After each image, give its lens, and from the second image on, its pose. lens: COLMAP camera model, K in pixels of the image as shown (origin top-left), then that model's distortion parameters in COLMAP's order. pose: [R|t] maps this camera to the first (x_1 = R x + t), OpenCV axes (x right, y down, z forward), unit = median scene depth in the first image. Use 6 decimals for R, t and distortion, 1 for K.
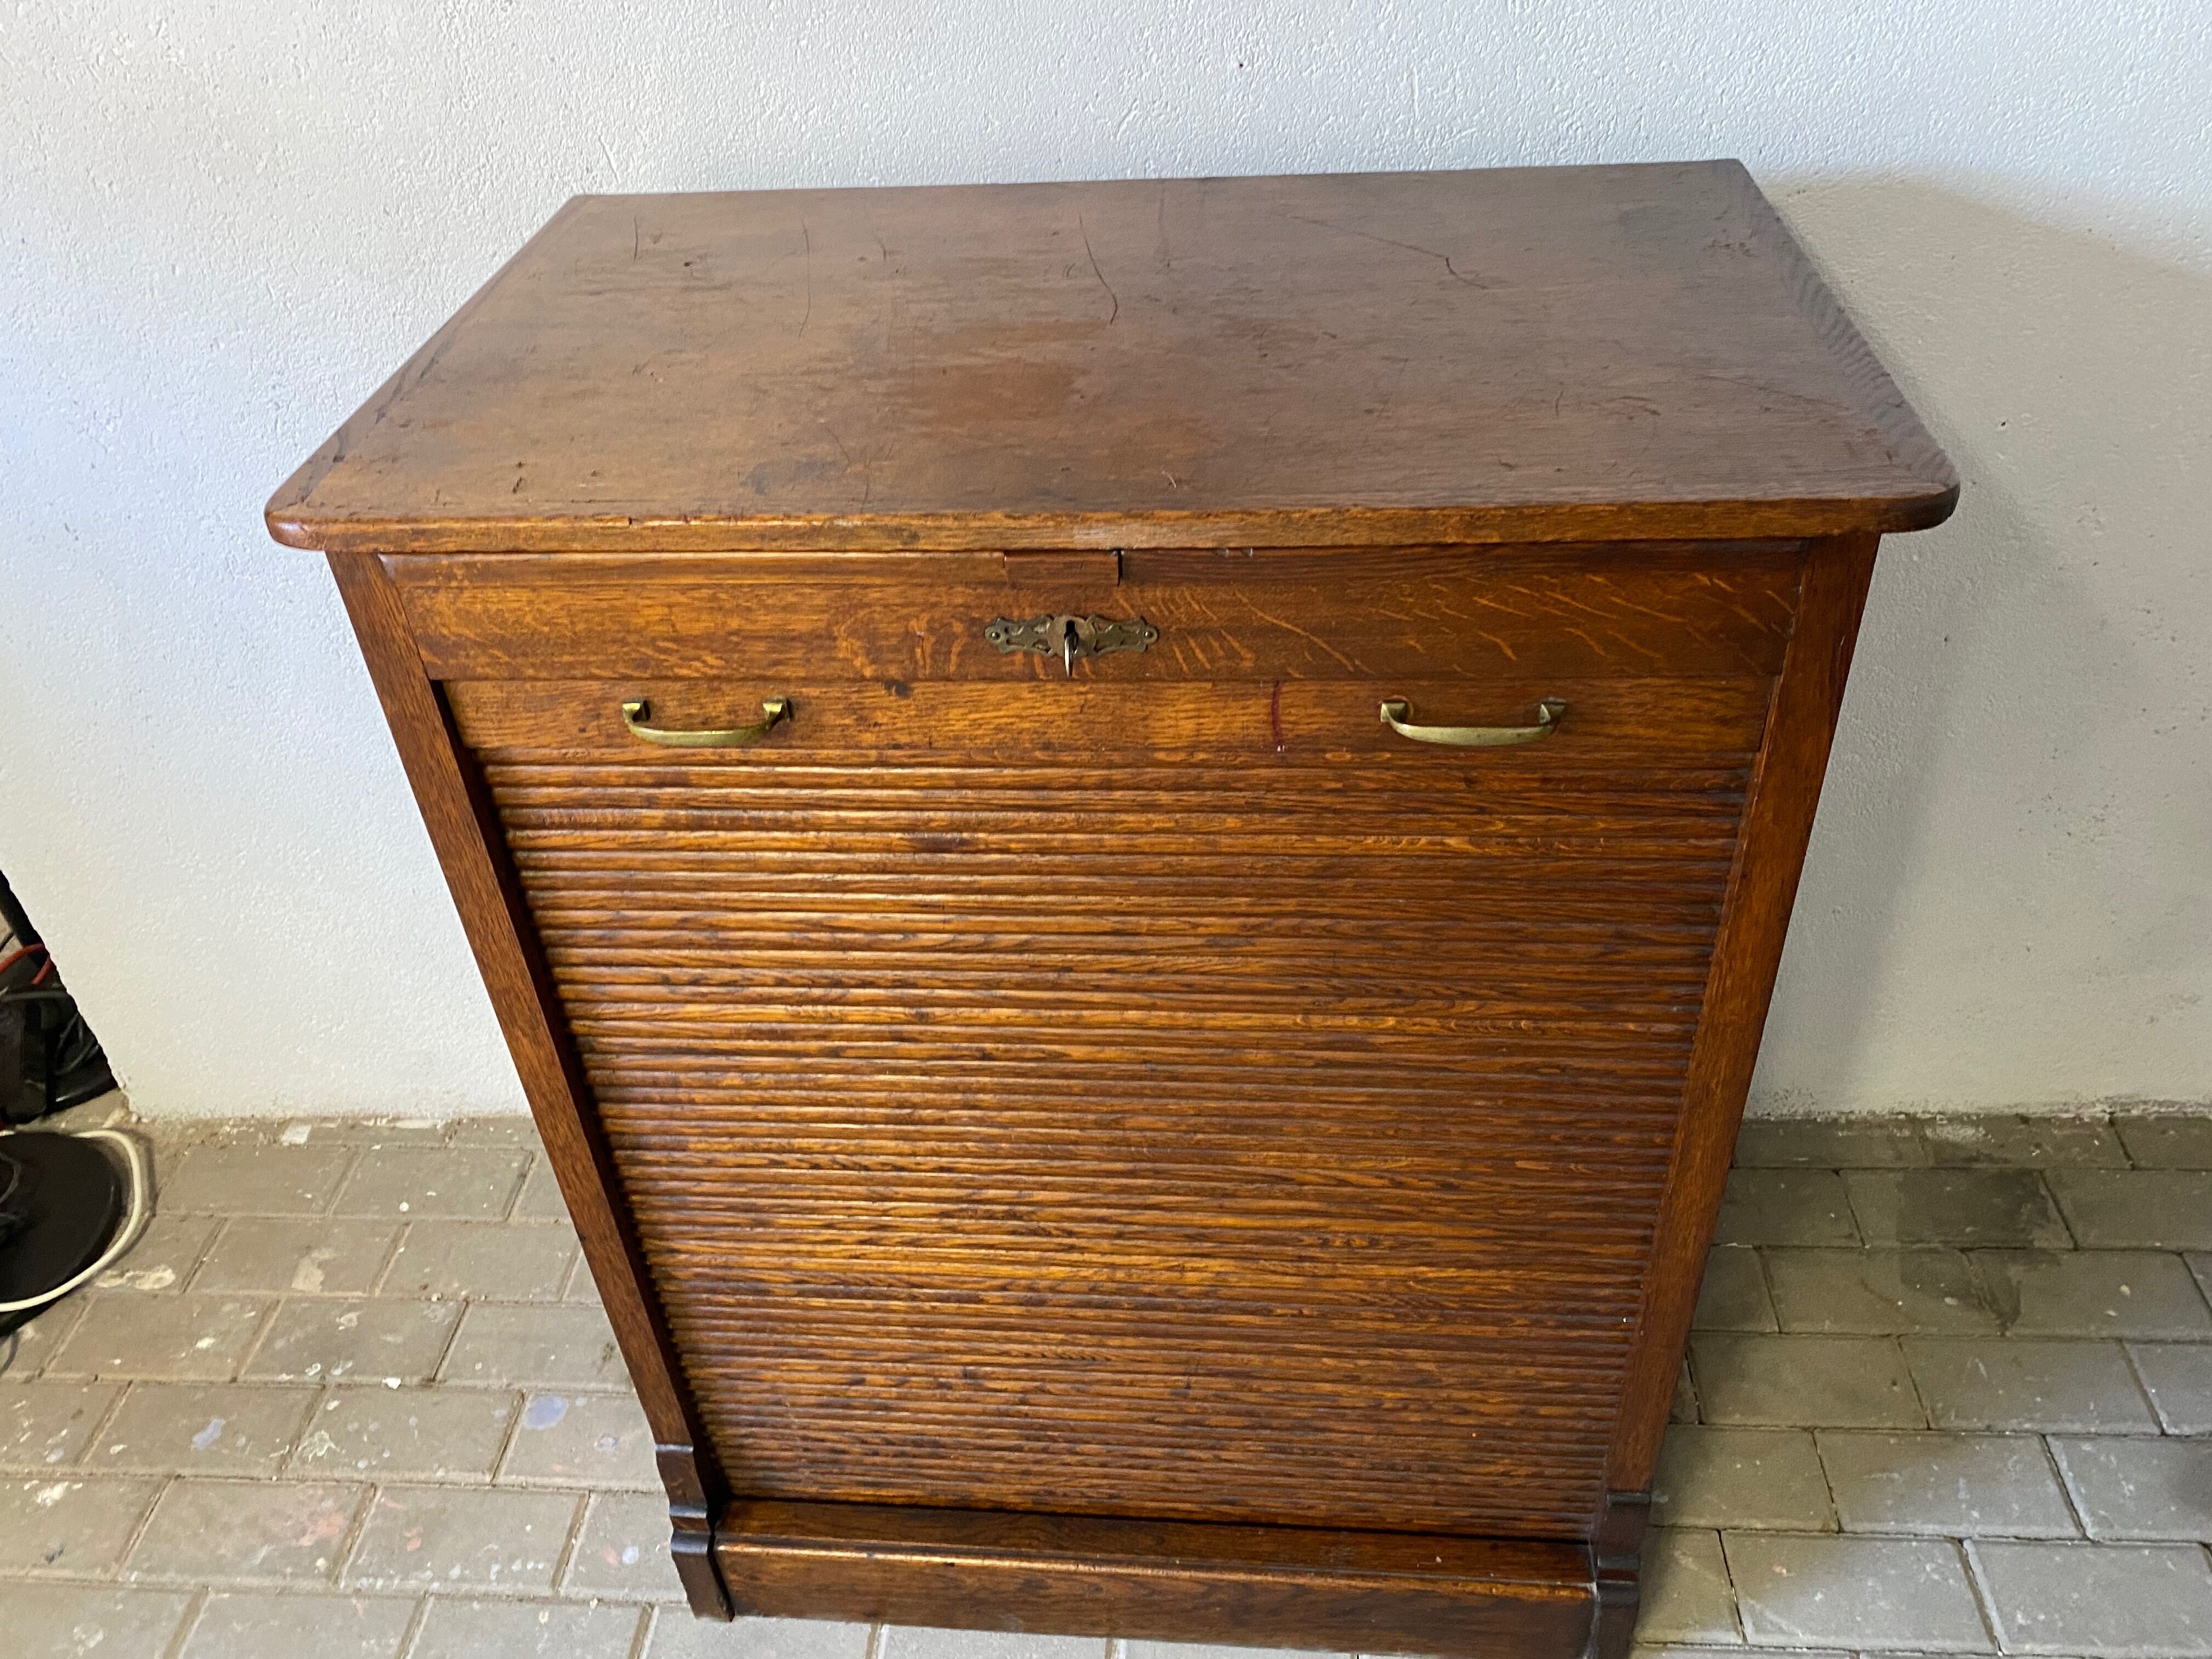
lens RADIAL K [[1702.8, 0, 1091.9], [0, 1702.8, 806.3], [0, 0, 1]] dist [0.025841, -0.023668]
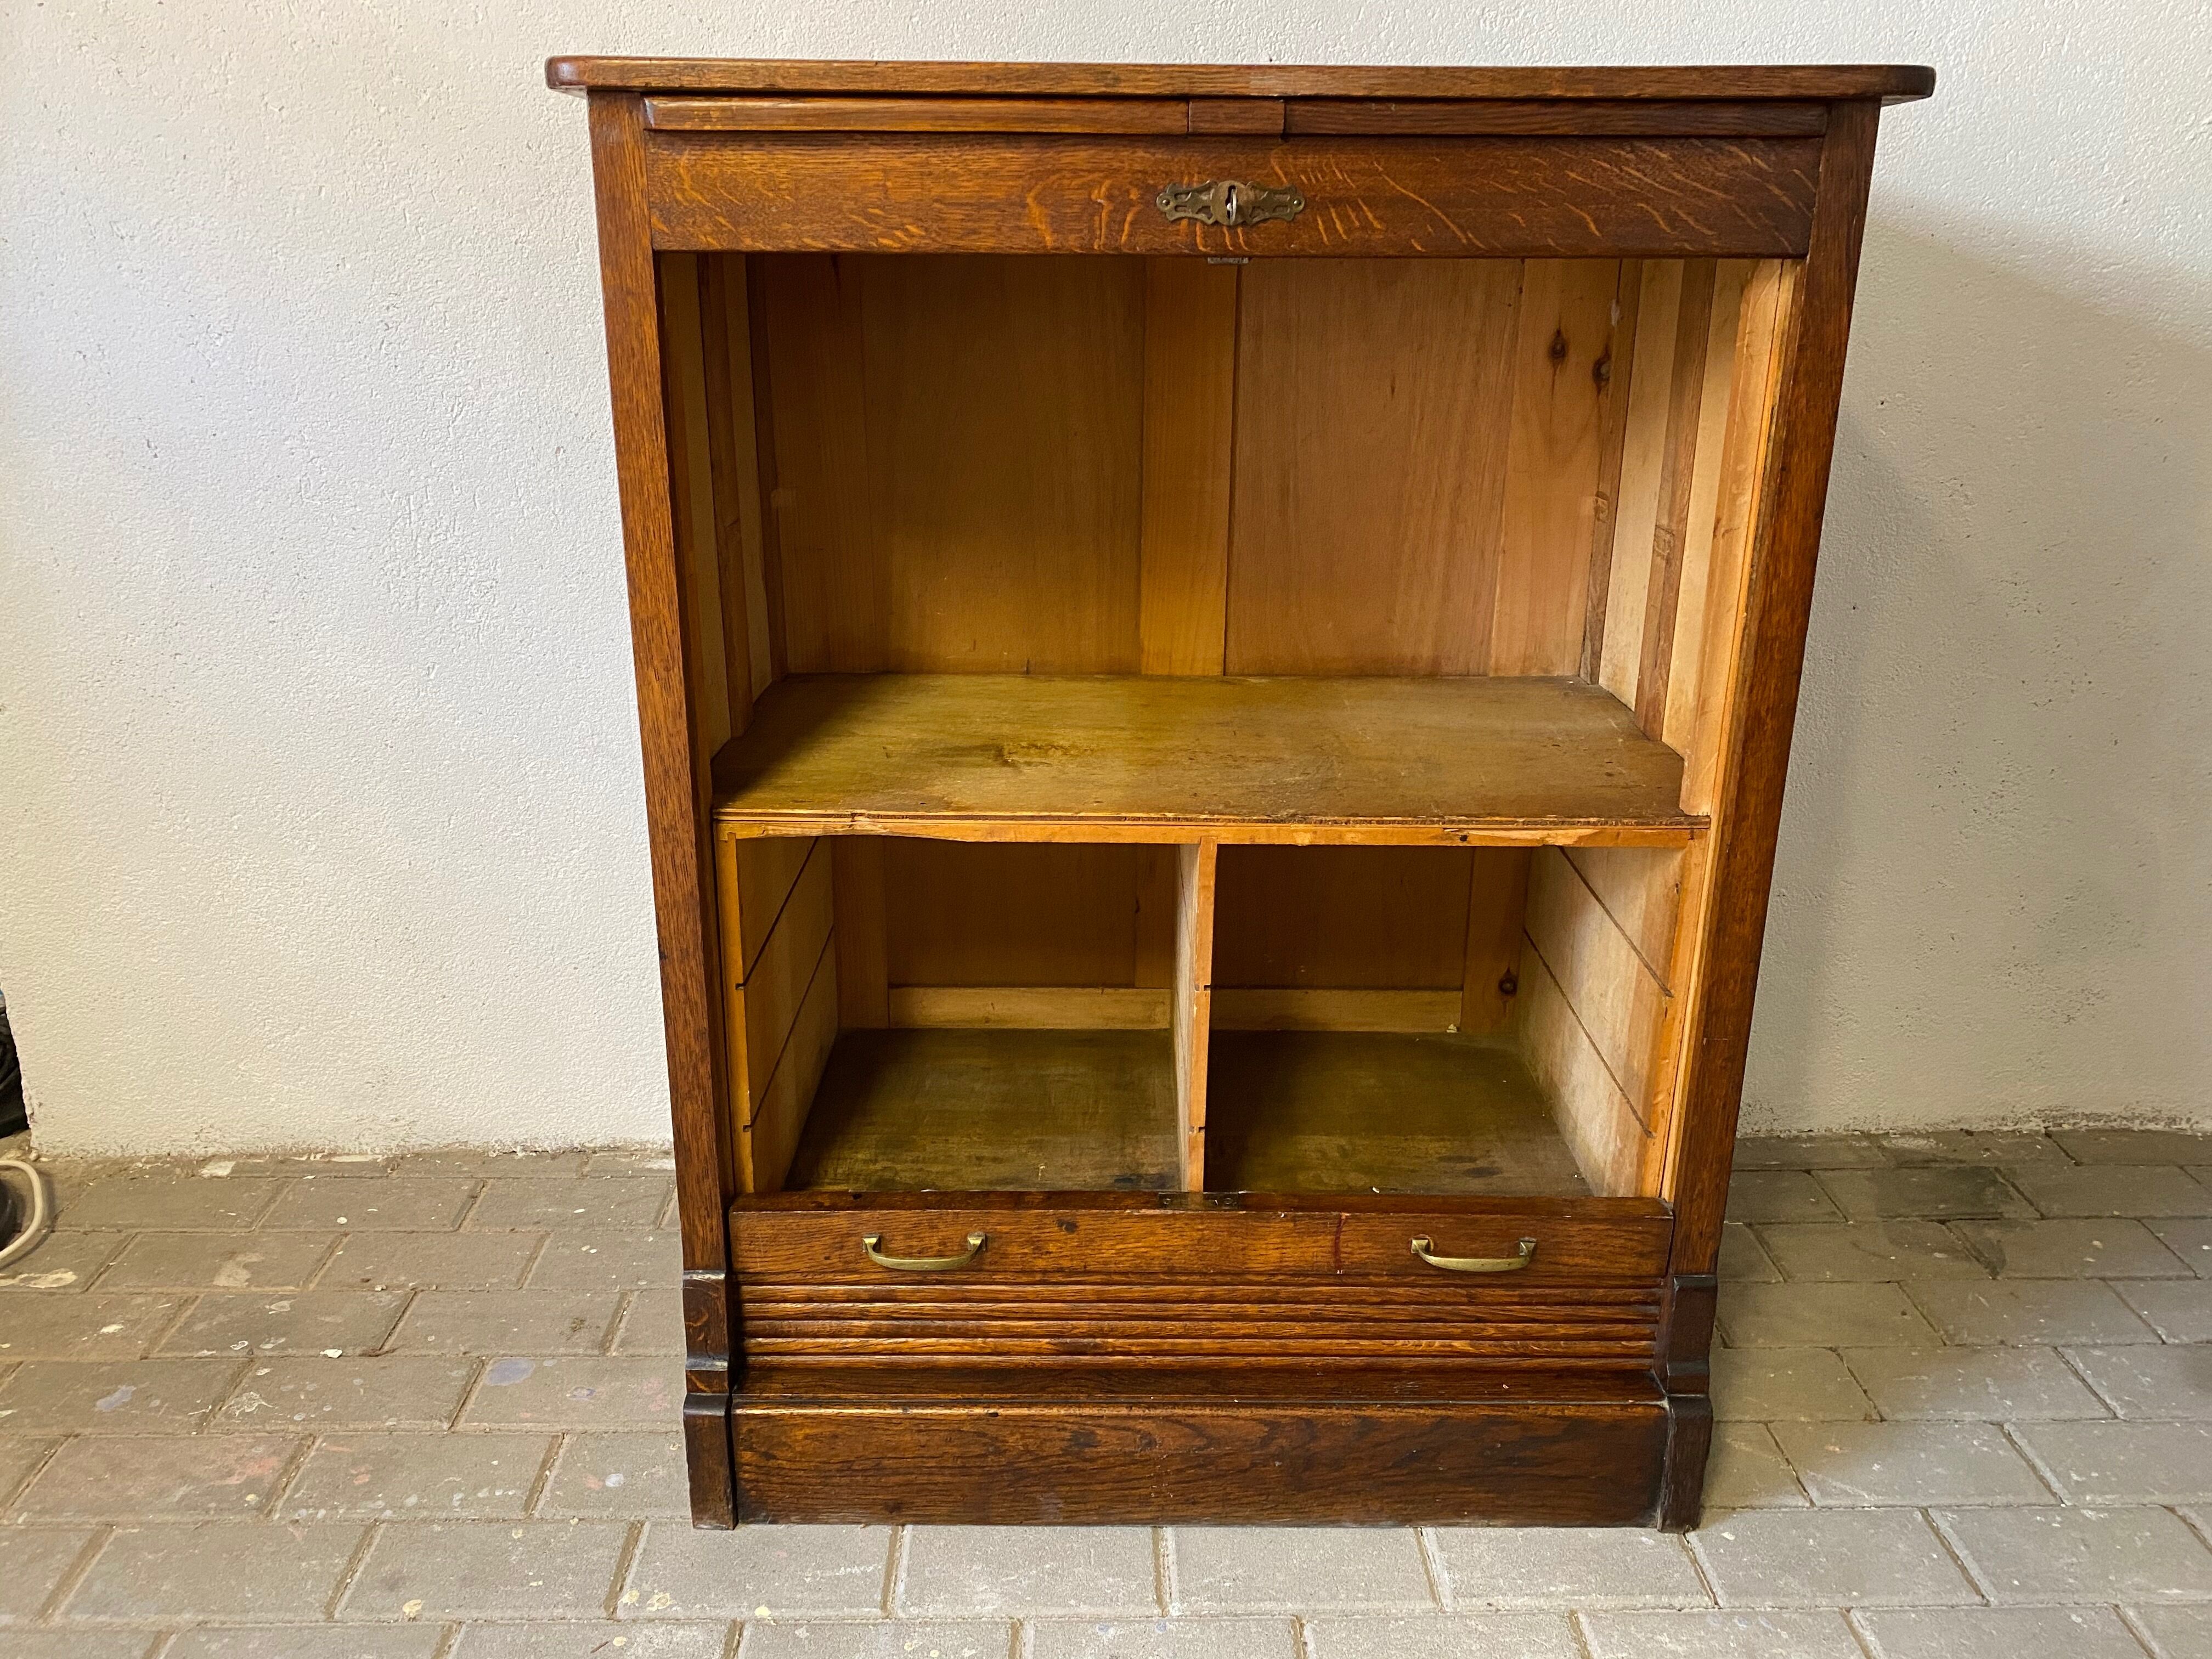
lens RADIAL K [[1702.8, 0, 1092.8], [0, 1702.8, 810.2], [0, 0, 1]] dist [0.025841, -0.023668]
pose [[0.993779, 0.032699, 0.106462, -0.144748], [0.002489, 0.949166, -0.314765, 0.441679], [-0.111343, 0.313072, 0.943180, 0.013980]]
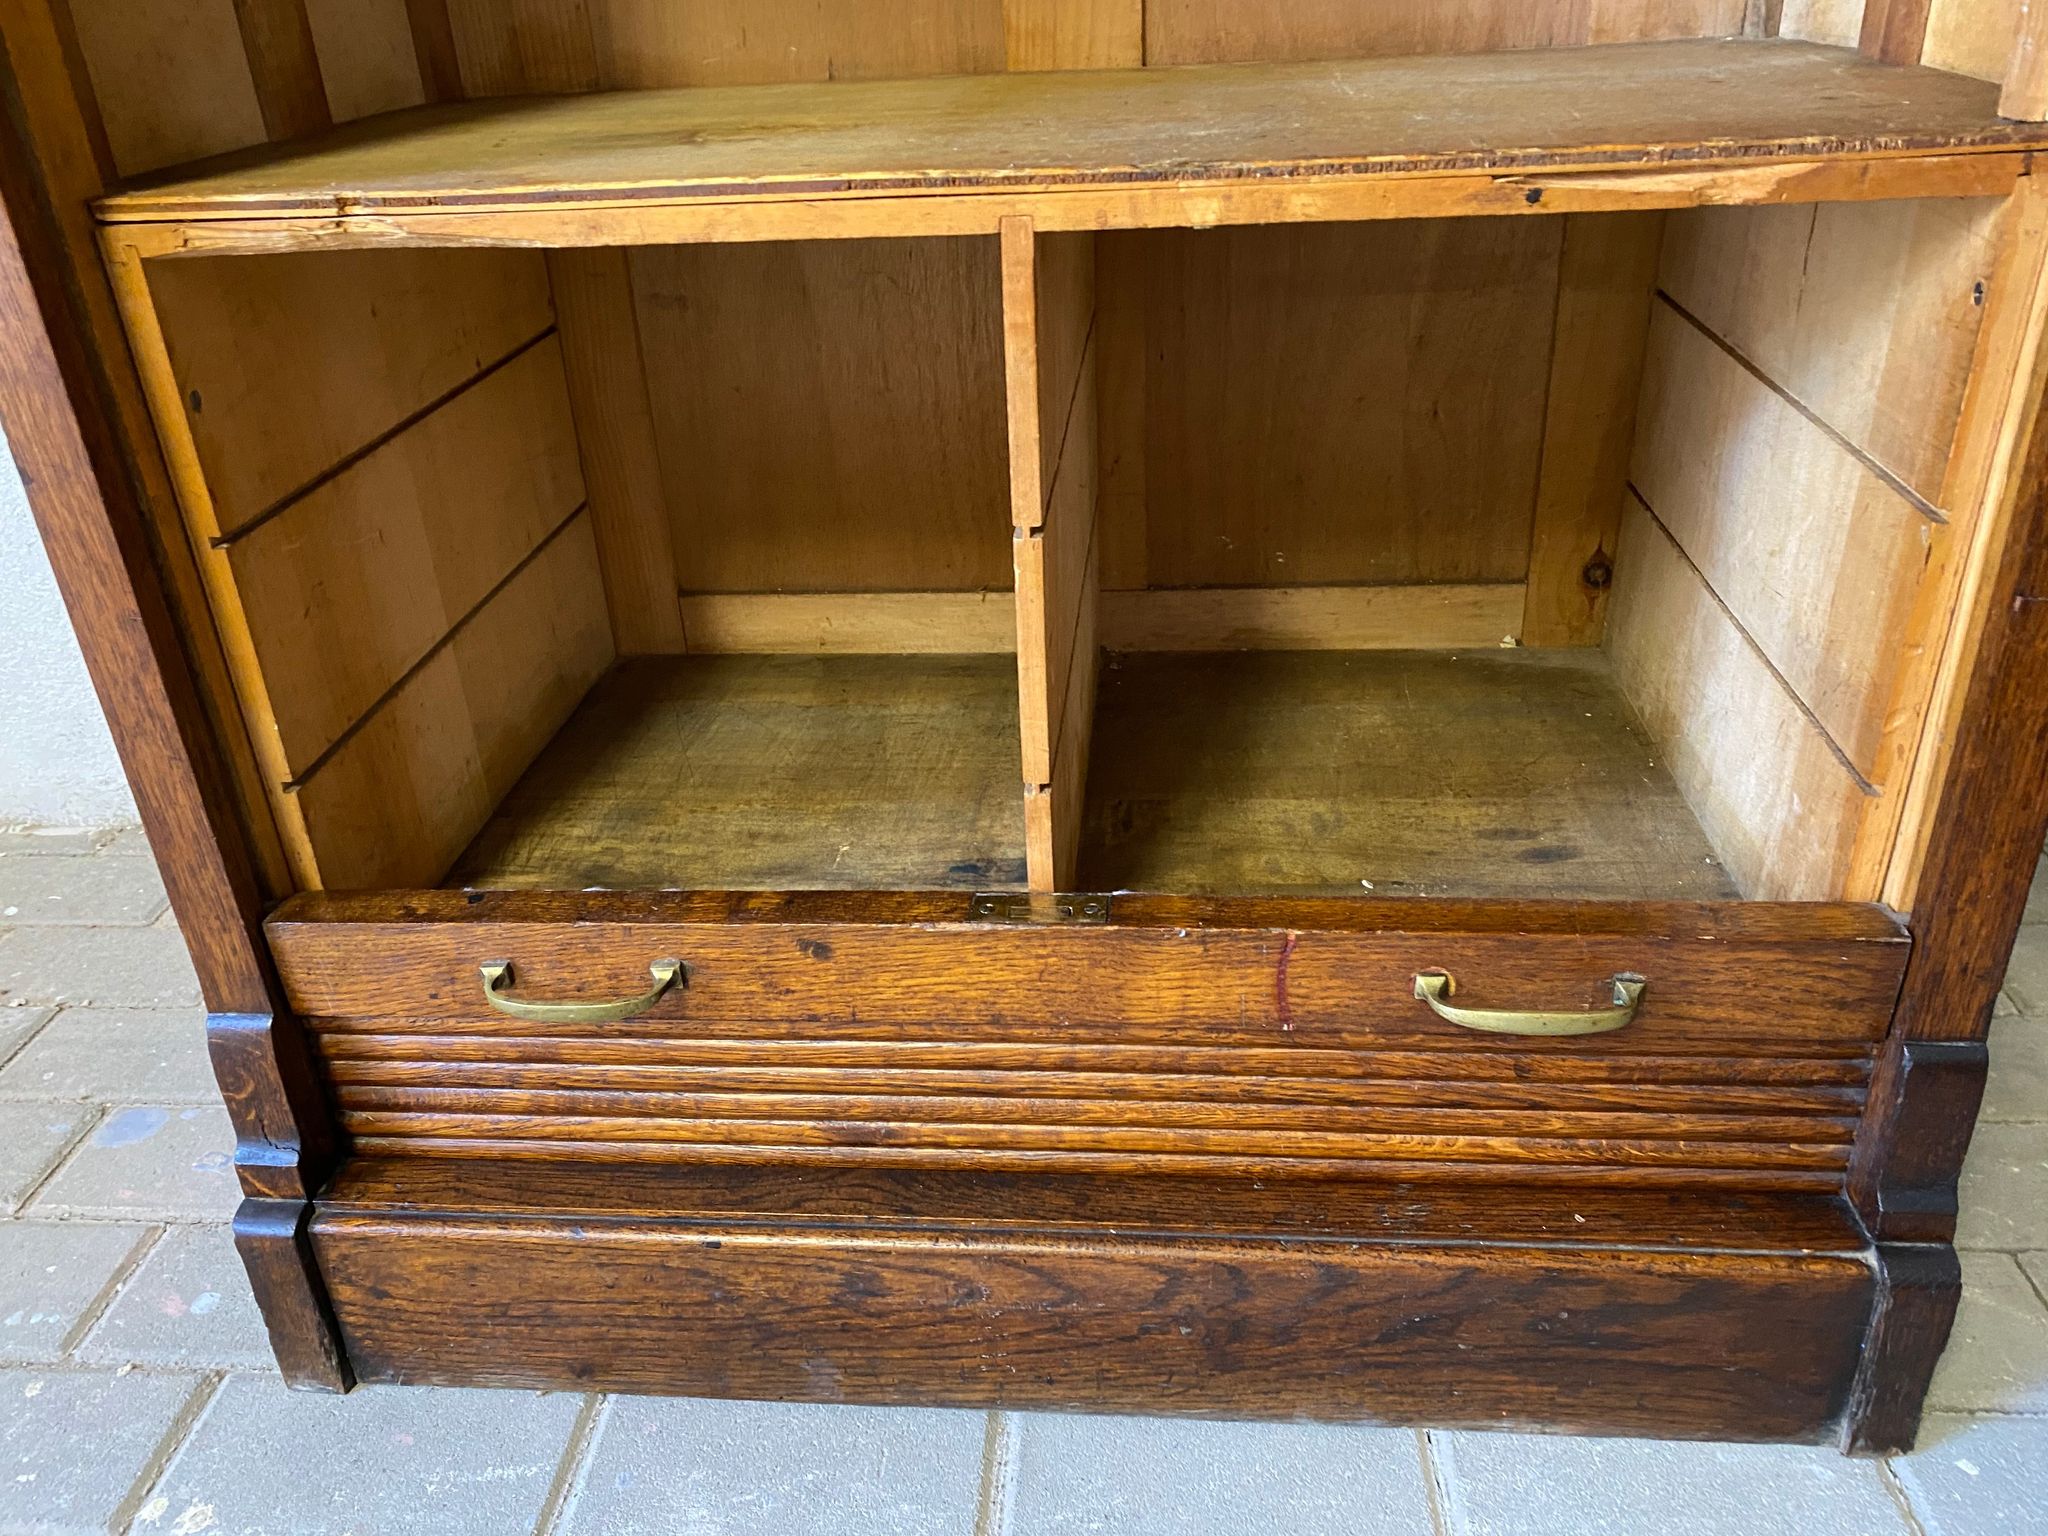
lens RADIAL K [[1576.6, 0, 1003.0], [0, 1576.6, 755.1], [0, 0, 1]] dist [0.025841, -0.023668]
pose [[0.999954, 0.009573, 0.001113, 0.011978], [-0.009256, 0.986099, -0.165898, 0.384392], [-0.002686, 0.165880, 0.986142, 0.471382]]
